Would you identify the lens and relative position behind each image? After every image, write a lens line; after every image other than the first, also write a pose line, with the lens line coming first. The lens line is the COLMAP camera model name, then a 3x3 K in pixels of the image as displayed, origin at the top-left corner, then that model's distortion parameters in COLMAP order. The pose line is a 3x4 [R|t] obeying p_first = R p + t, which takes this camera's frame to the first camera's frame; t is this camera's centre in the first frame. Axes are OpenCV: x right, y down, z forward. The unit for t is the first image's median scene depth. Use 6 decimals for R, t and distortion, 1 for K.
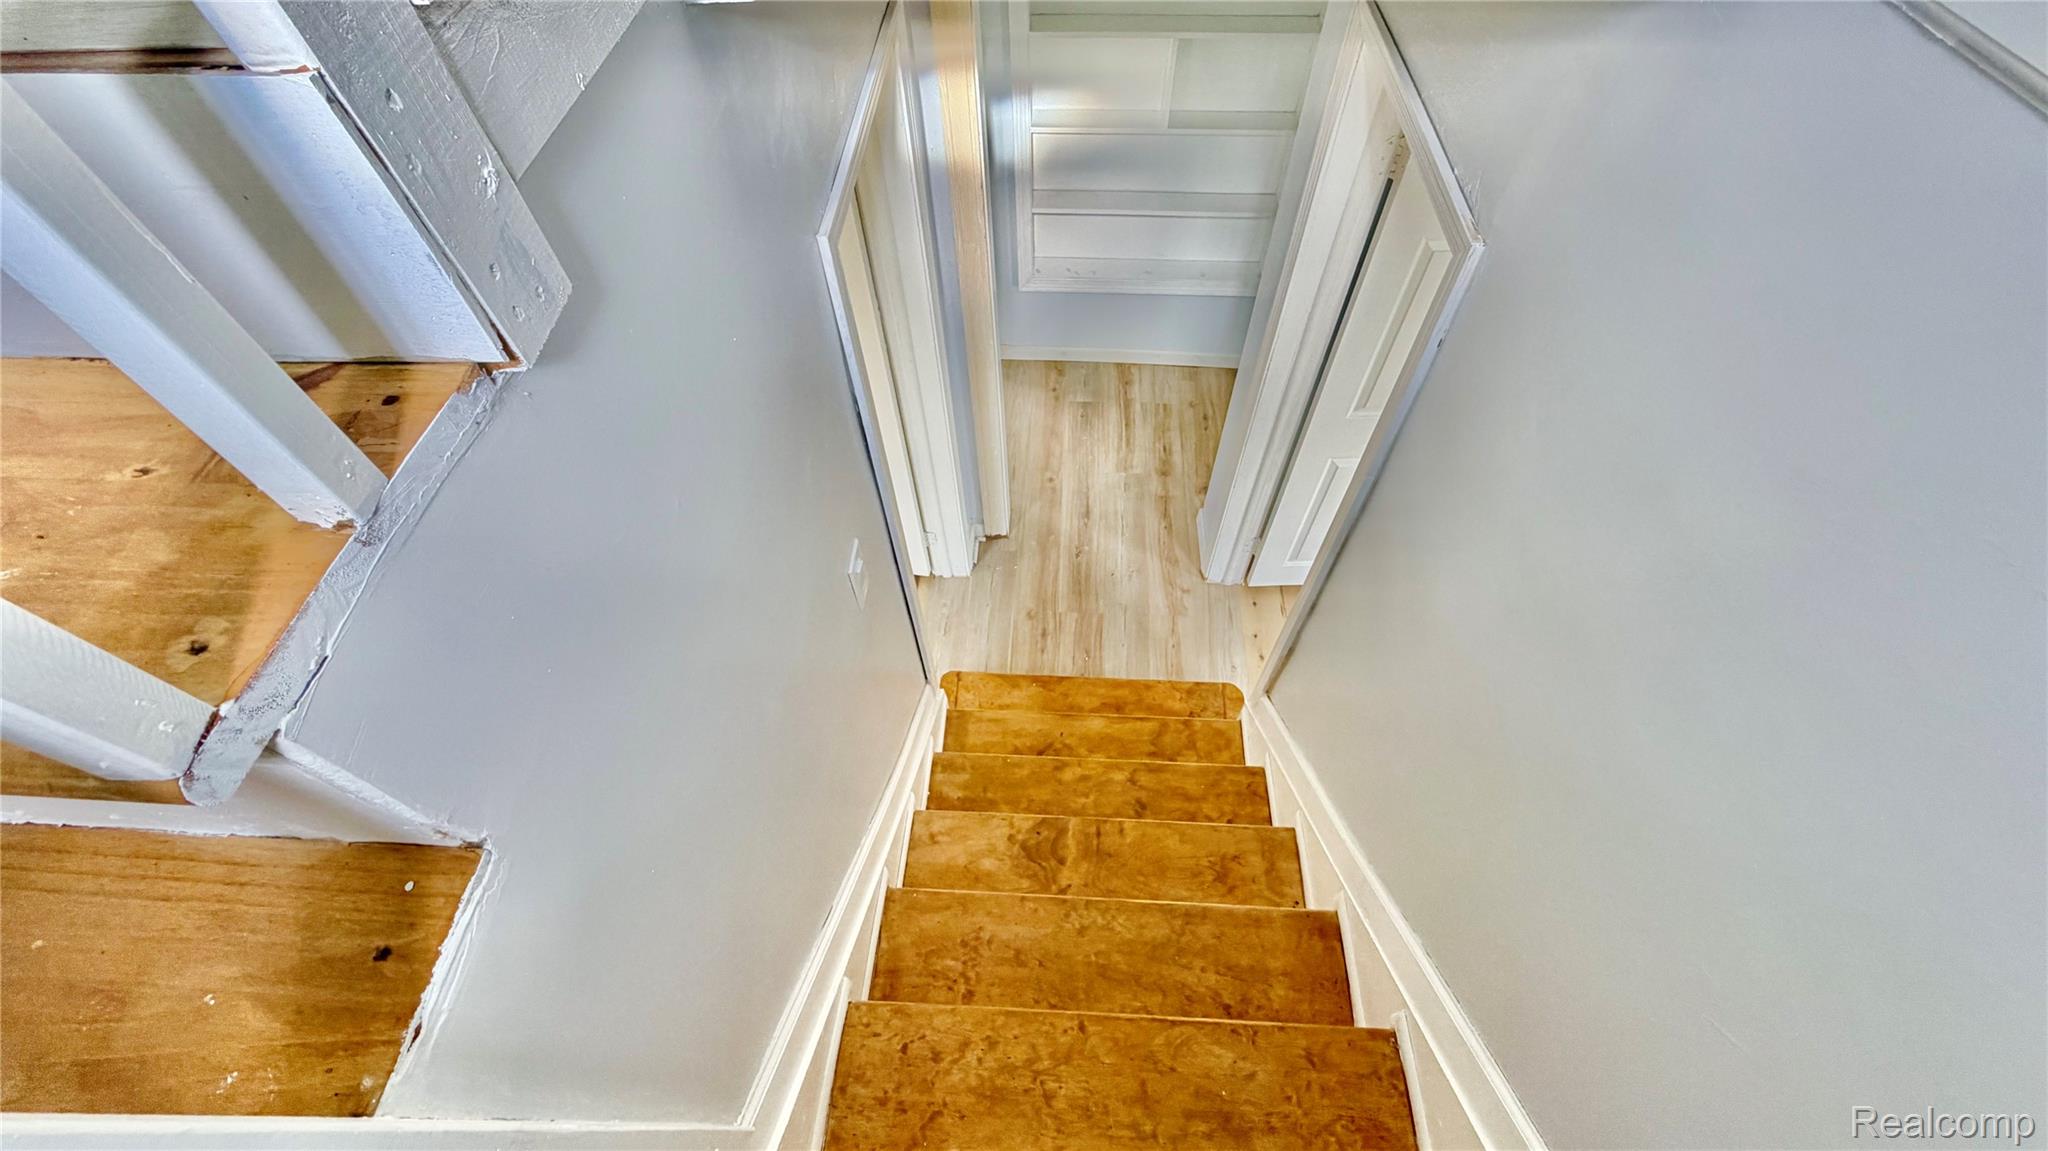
lens RADIAL K [[816.6, 0, 1021.2], [0, 816.6, 582.7], [0, 0, 1]] dist [-0.001306, 0.001443]
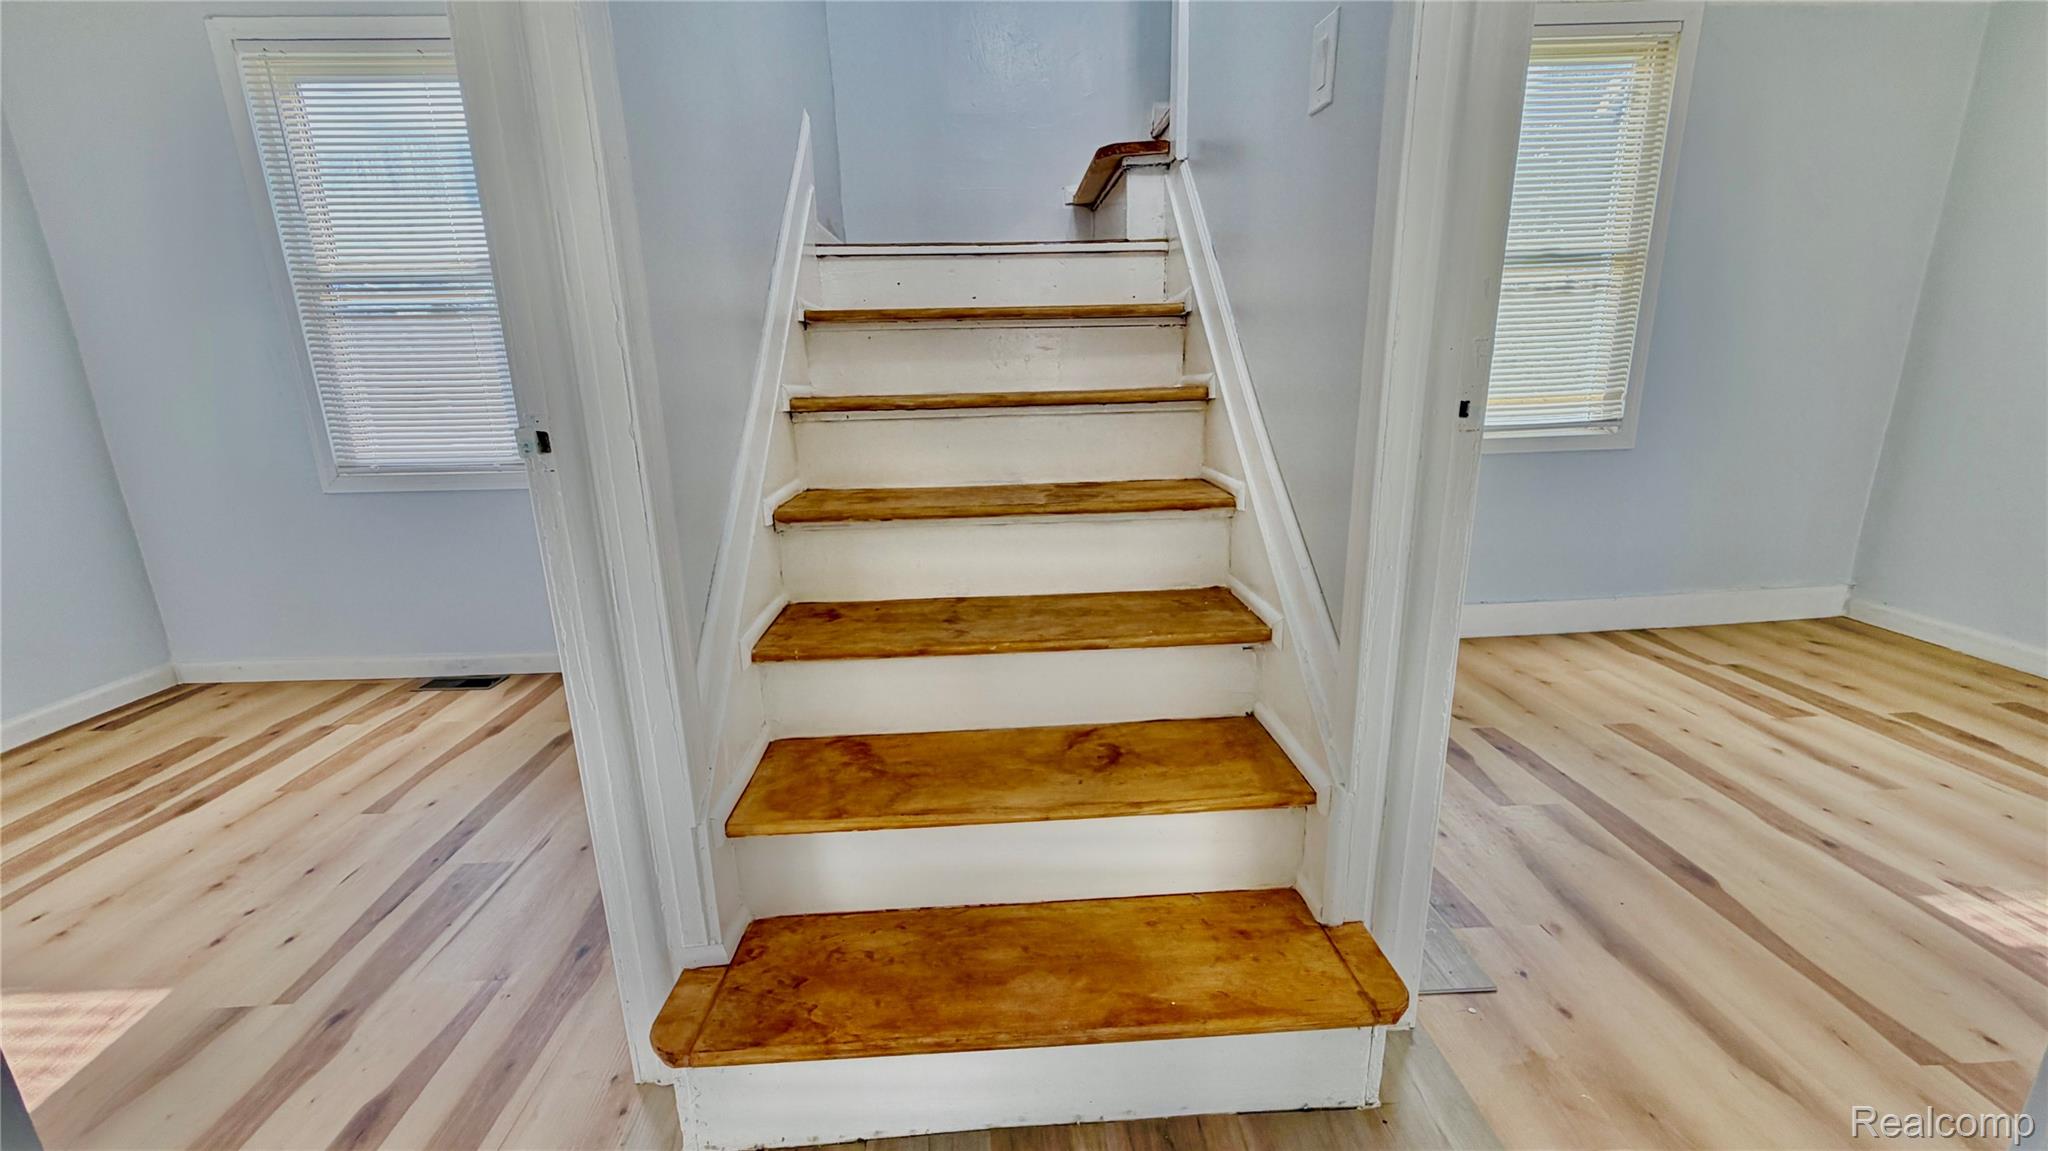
lens RADIAL K [[816.6, 0, 1018.8], [0, 816.6, 581.2], [0, 0, 1]] dist [-0.001306, 0.001443]
pose [[-0.994286, 0.069801, -0.080760, 0.161524], [-0.052715, 0.336804, 0.940098, -0.461363], [0.092820, 0.938984, -0.331201, 1.365911]]
